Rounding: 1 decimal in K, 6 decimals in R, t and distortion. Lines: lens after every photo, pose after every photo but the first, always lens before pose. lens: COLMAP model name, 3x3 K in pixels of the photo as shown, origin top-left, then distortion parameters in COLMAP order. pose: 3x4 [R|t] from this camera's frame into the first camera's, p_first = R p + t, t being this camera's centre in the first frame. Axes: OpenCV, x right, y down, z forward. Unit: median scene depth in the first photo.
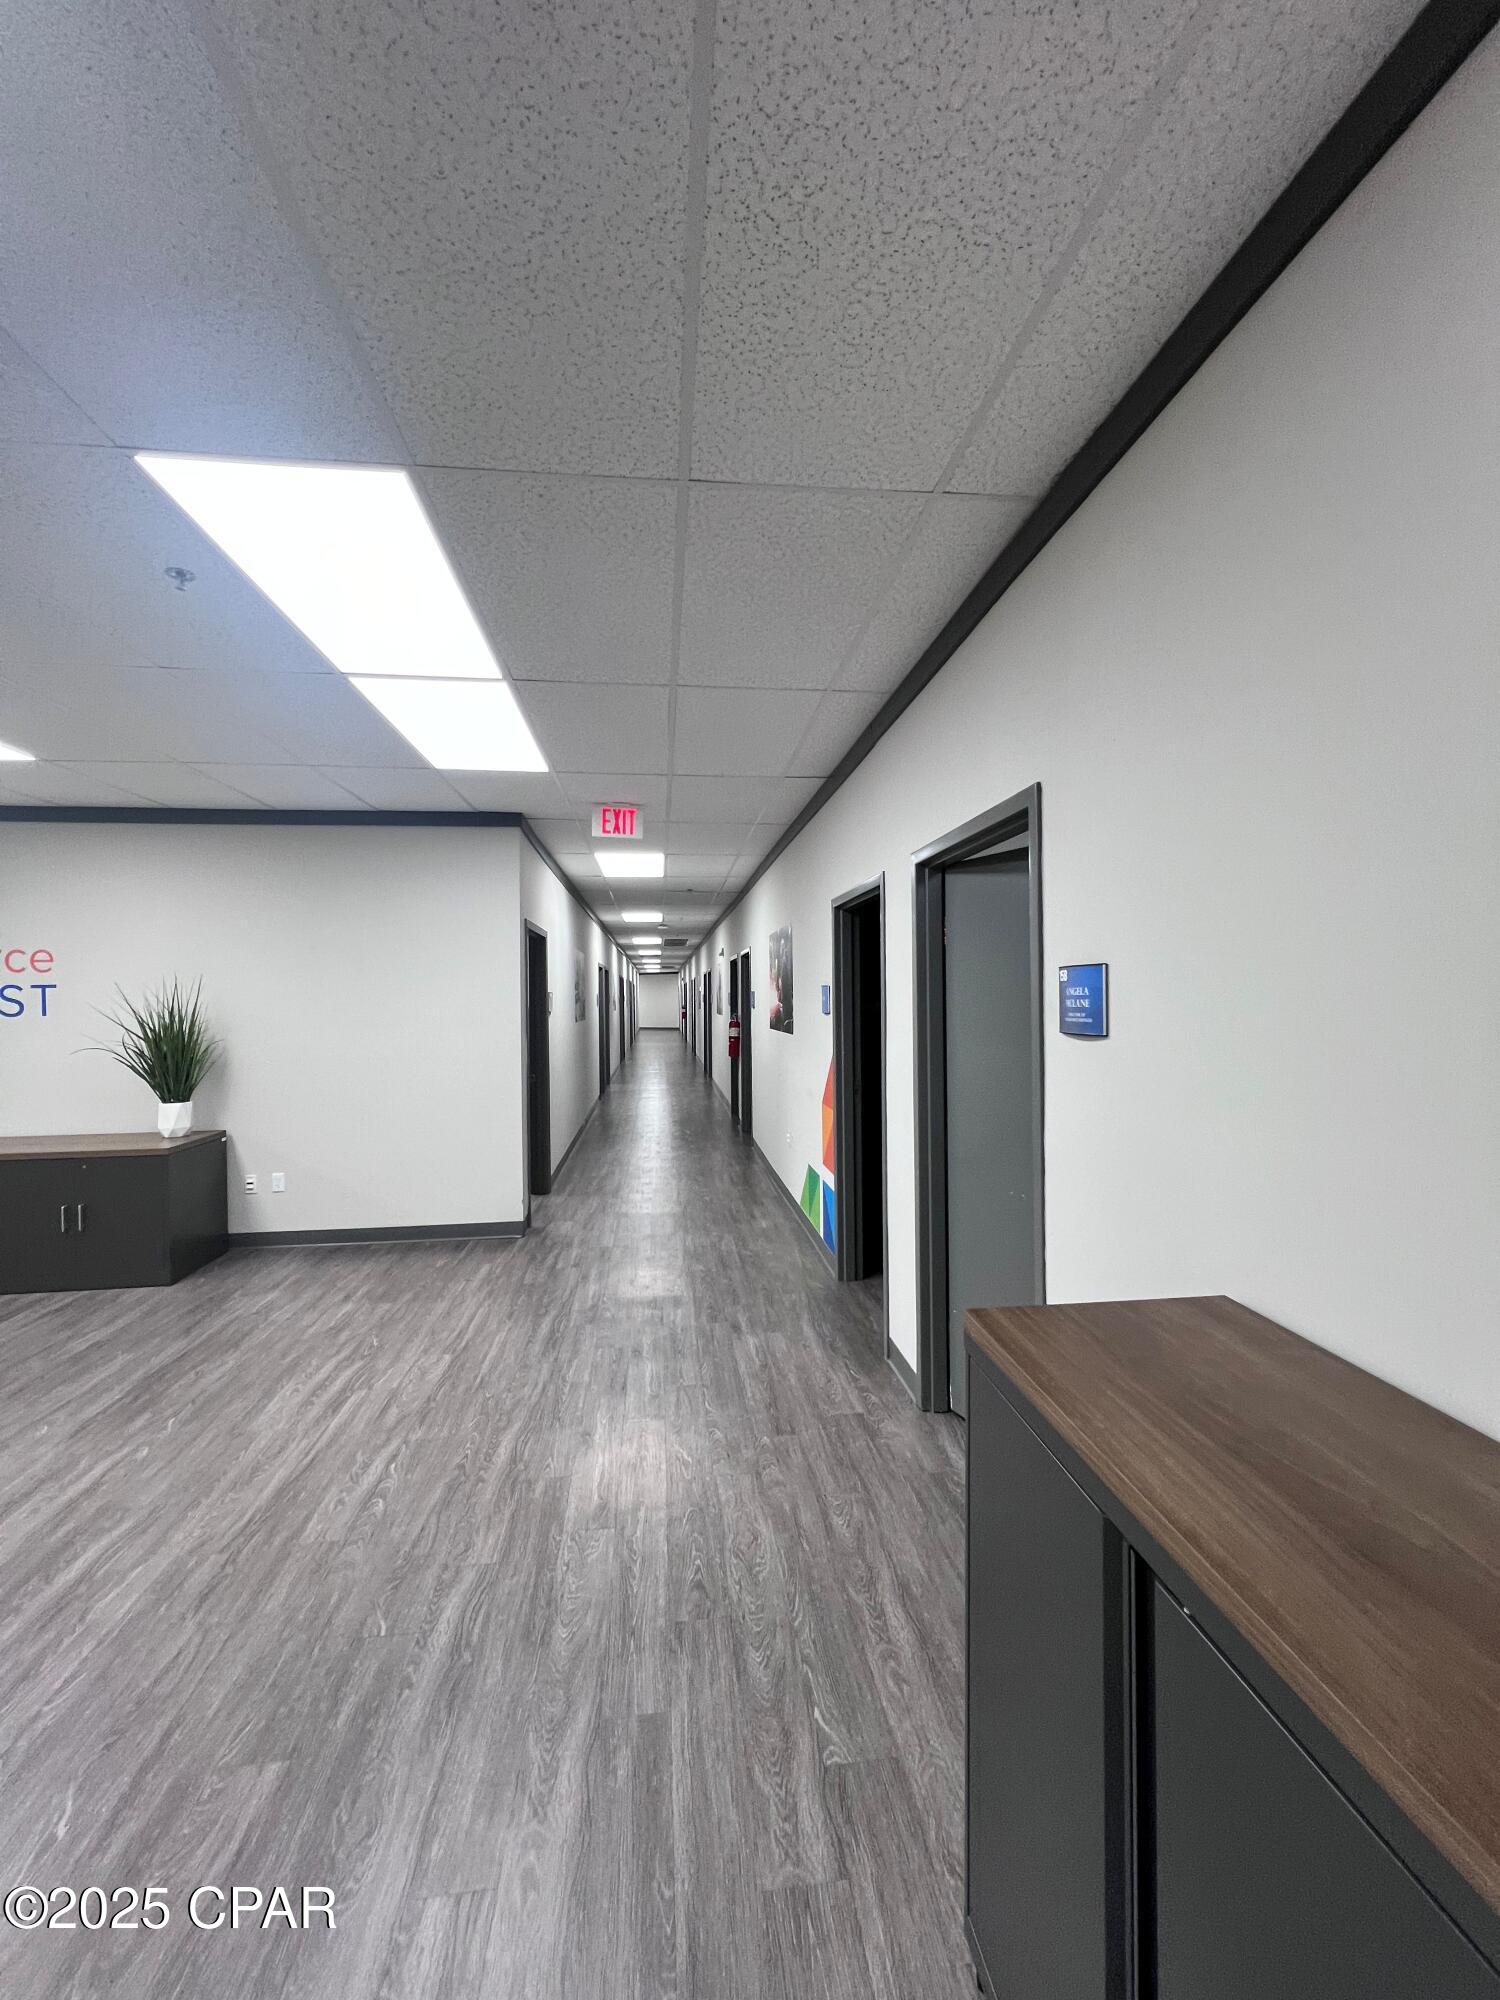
lens RADIAL K [[797.7, 0, 754.0], [0, 797.7, 996.3], [0, 0, 1]] dist [-0.006446, 0.001414]
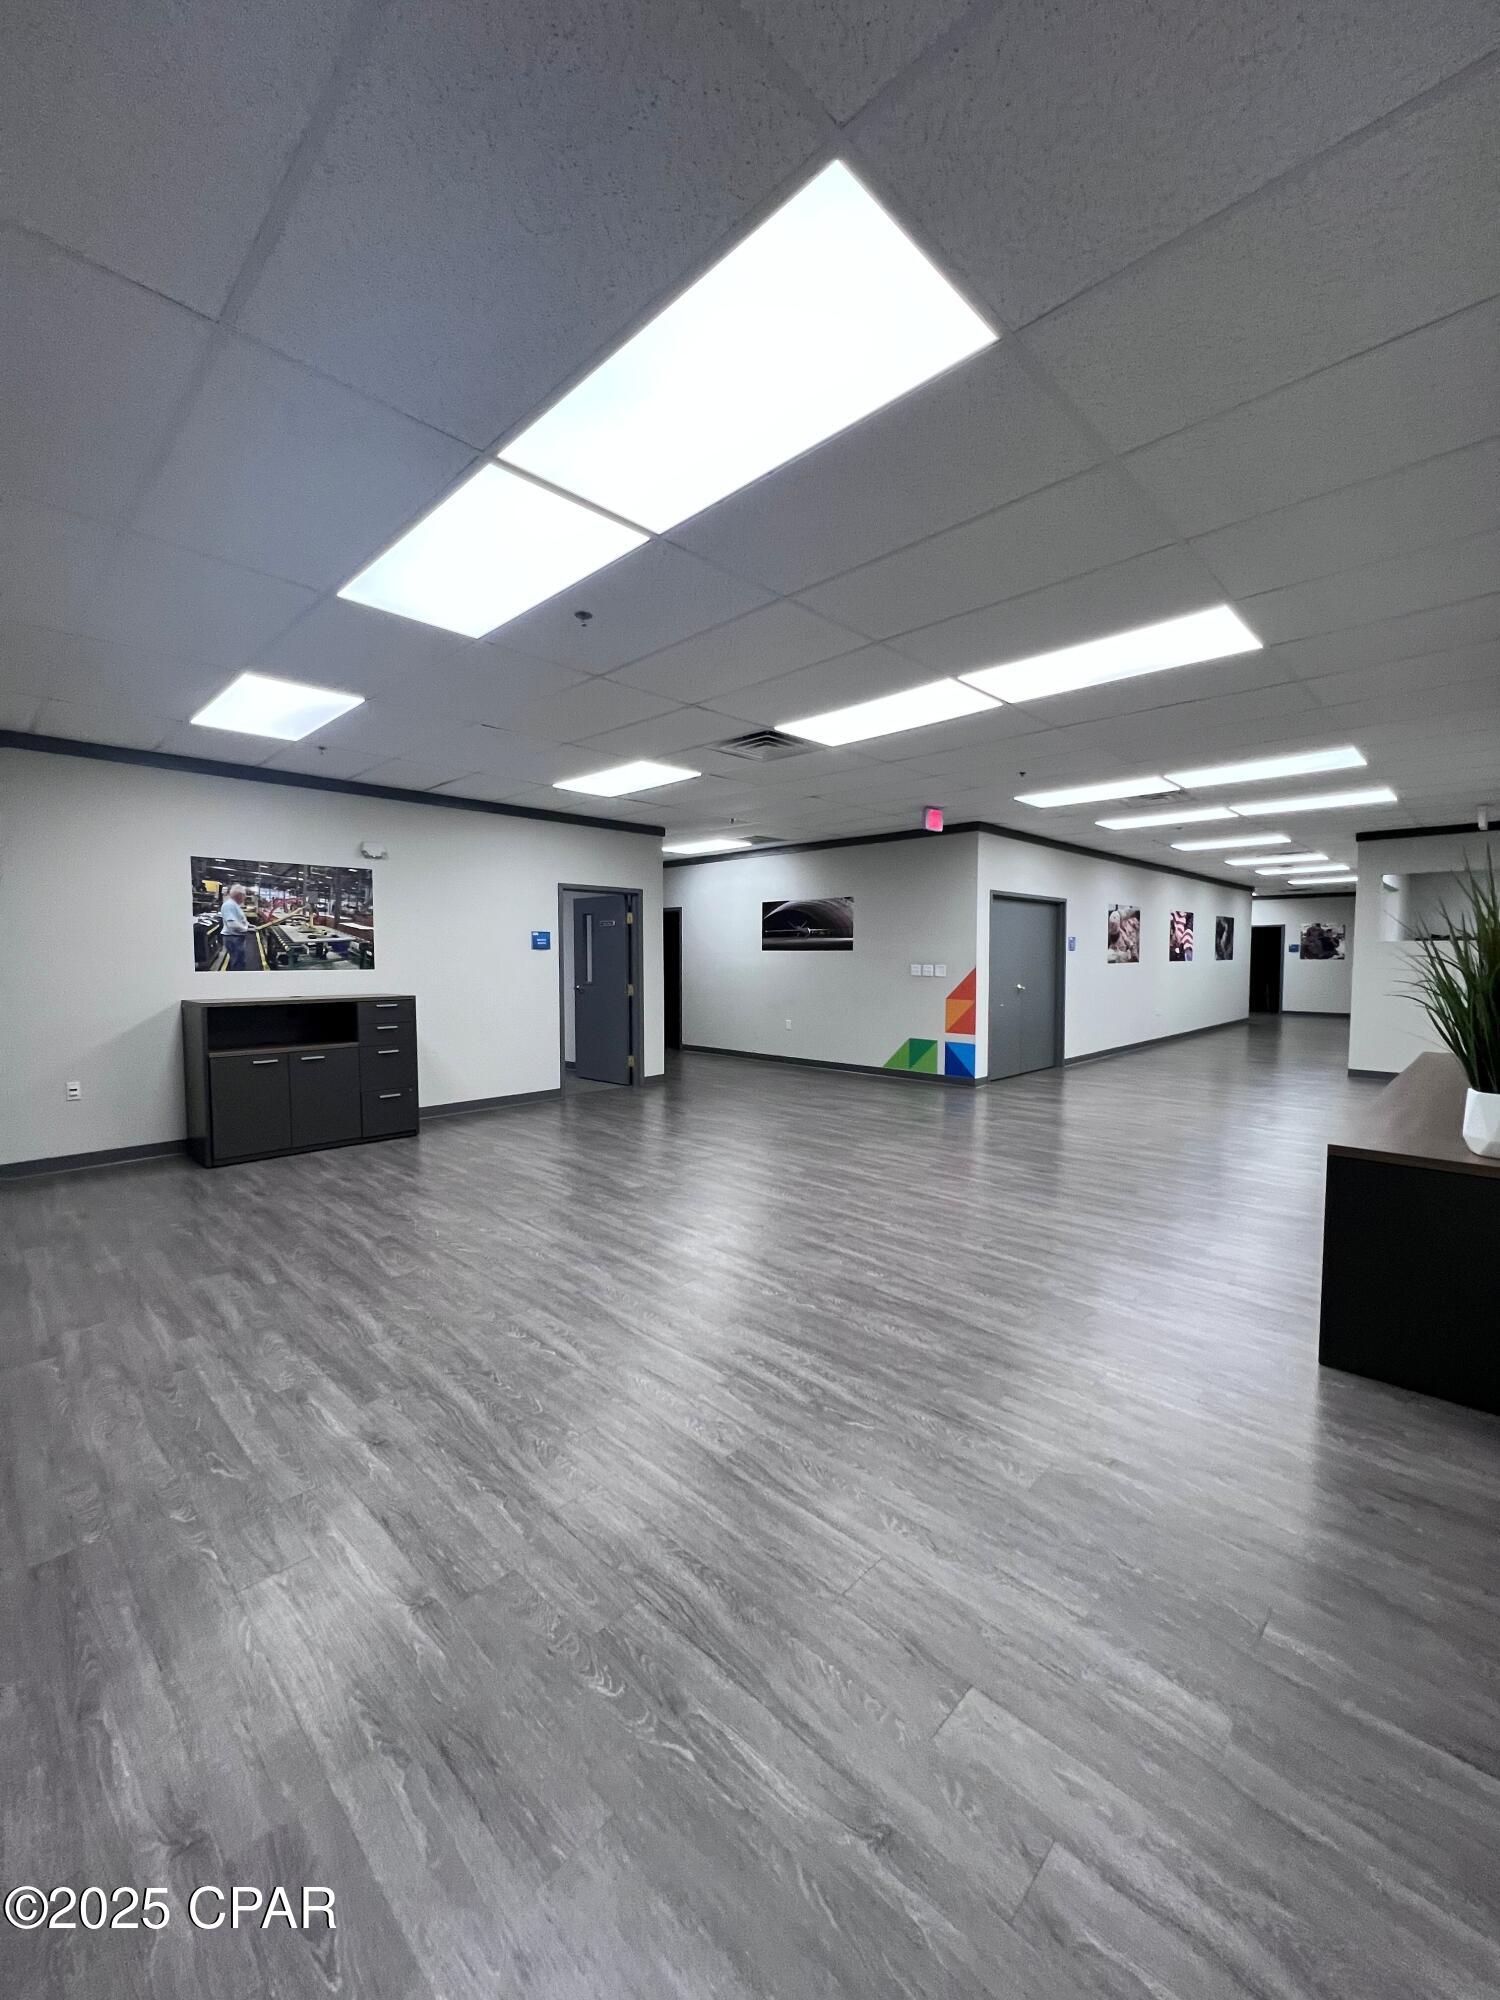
lens RADIAL K [[797.7, 0, 752.1], [0, 797.7, 1002.1], [0, 0, 1]] dist [-0.006446, 0.001414]
pose [[-0.774925, 0.047640, -0.630255, -0.019419], [0.006838, 0.997729, 0.067010, 0.063548], [0.632016, 0.047618, -0.773491, 2.033117]]
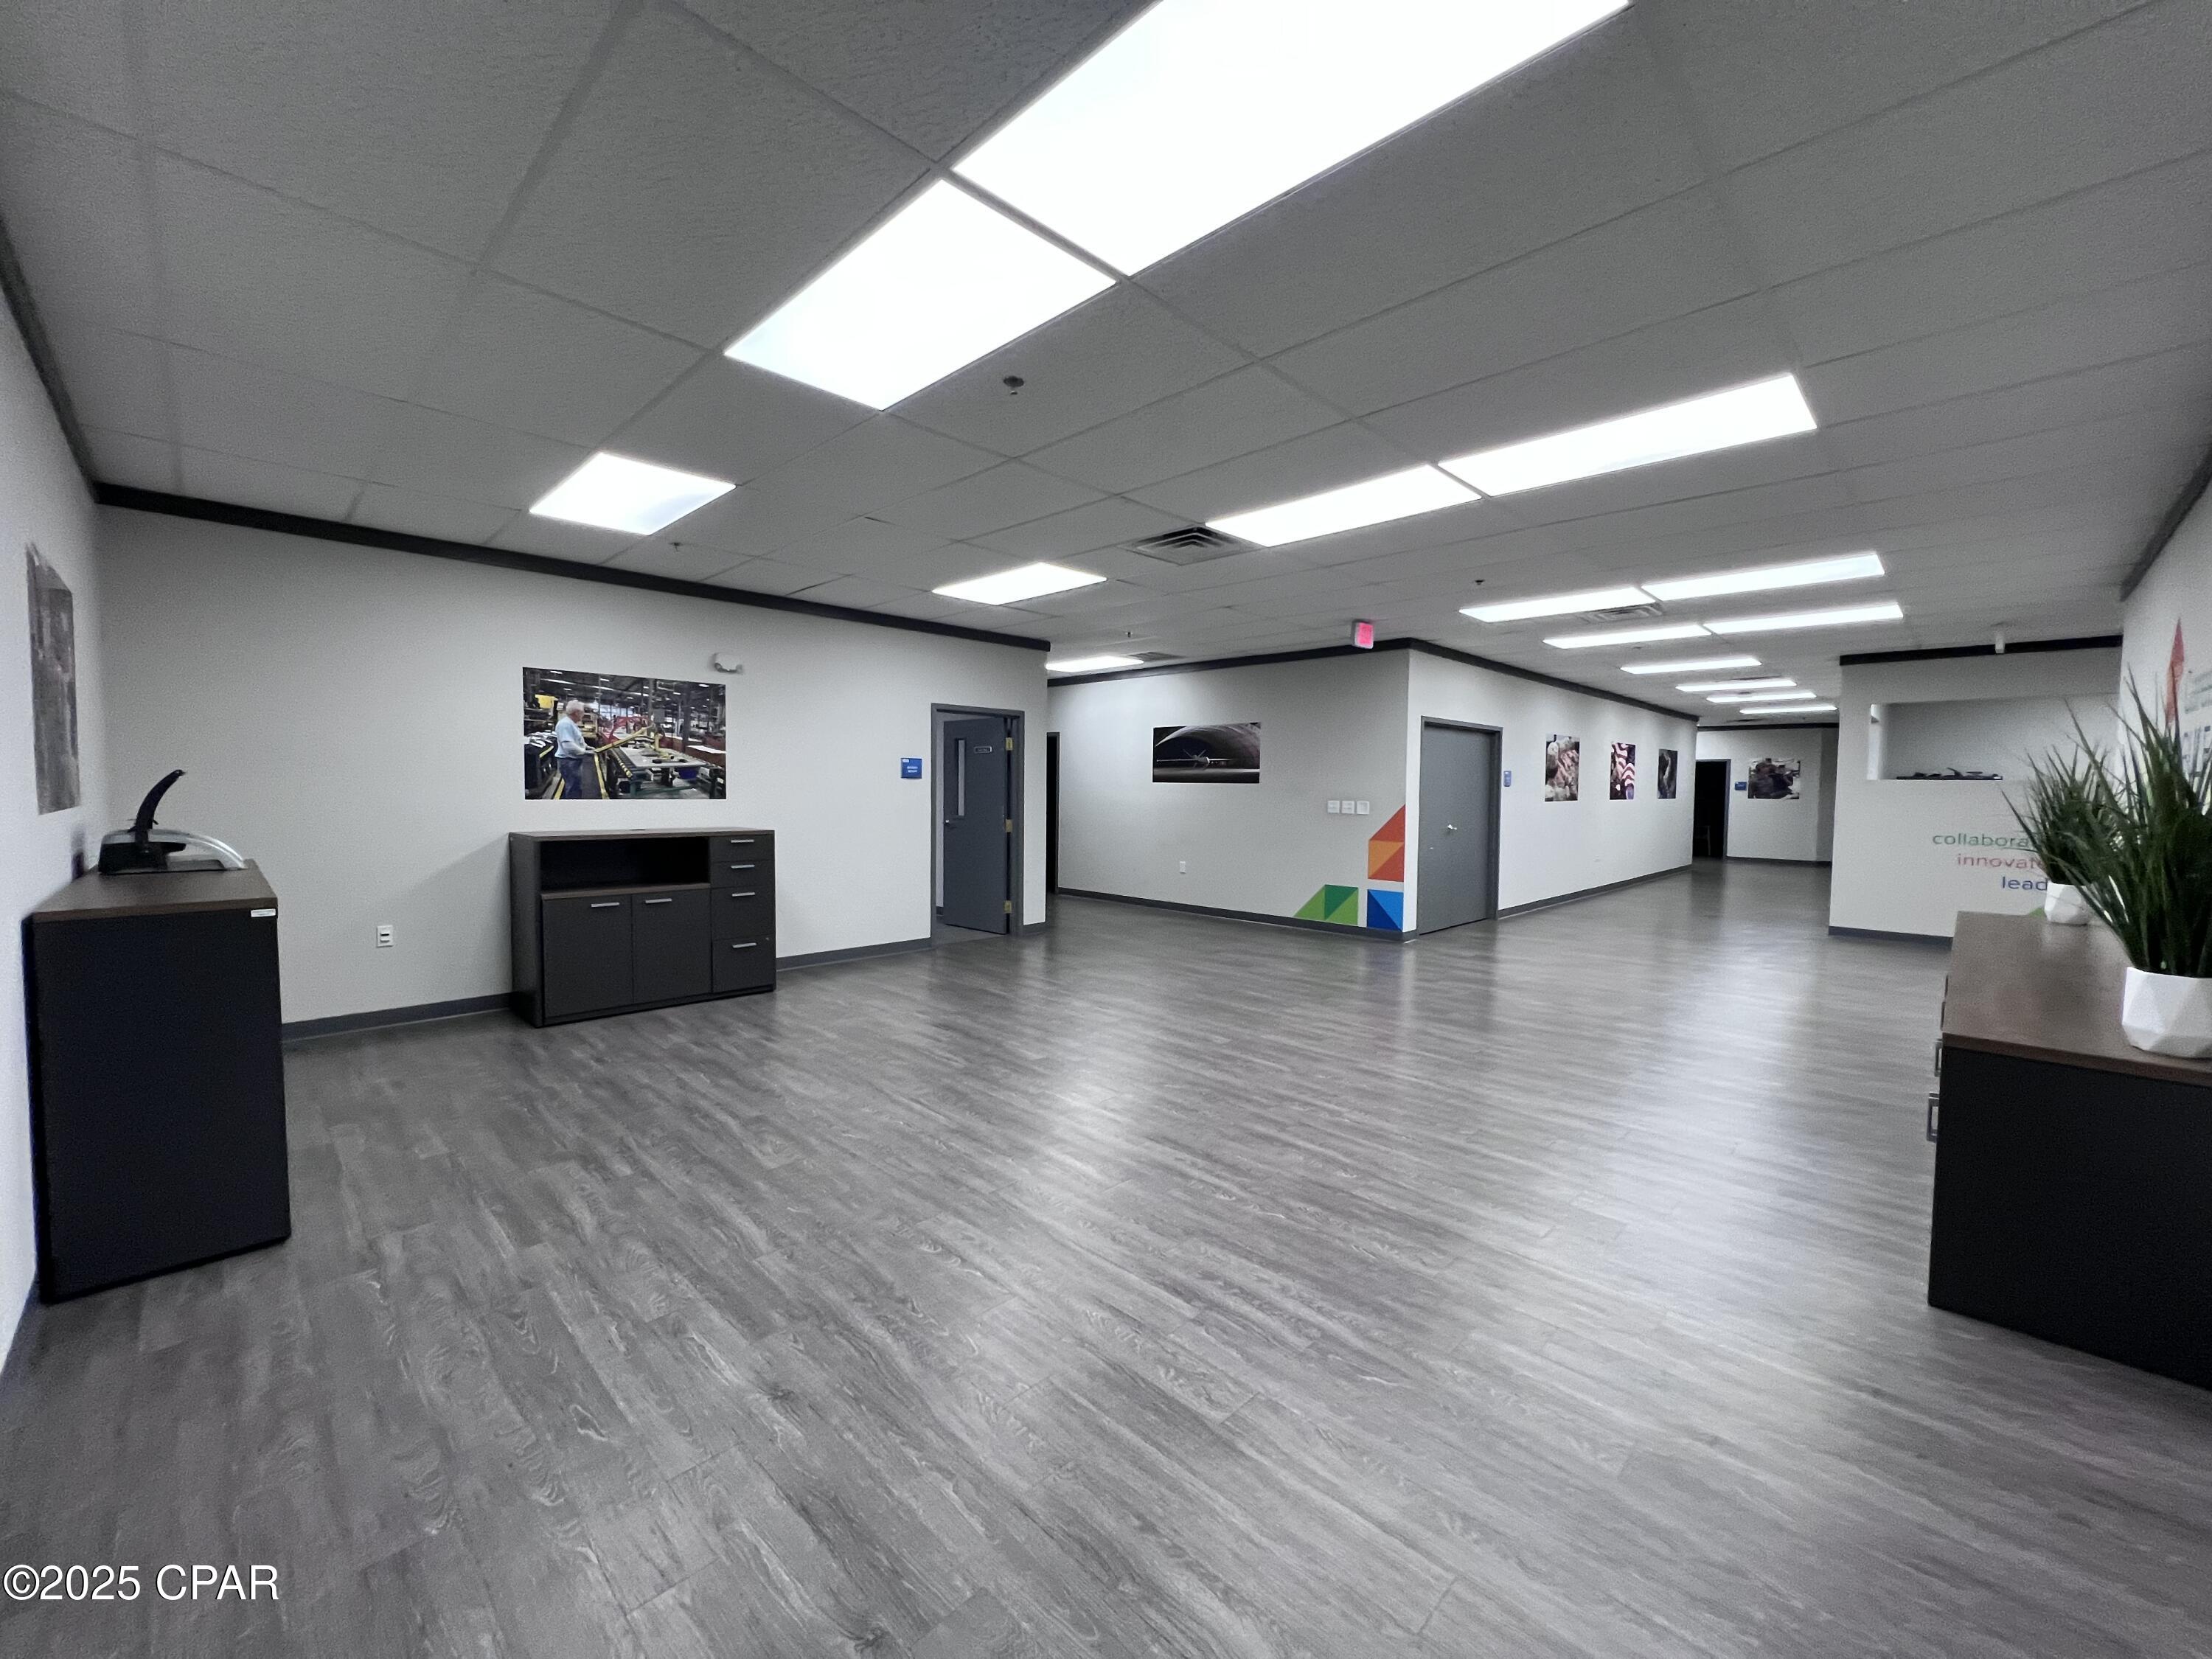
lens RADIAL K [[882.3, 0, 1100.6], [0, 882.3, 827.6], [0, 0, 1]] dist [-0.006446, 0.001414]
pose [[-0.782790, 0.030448, -0.621540, 0.017576], [-0.004633, 0.998489, 0.054749, 0.061127], [0.622269, 0.045736, -0.781467, 1.872958]]
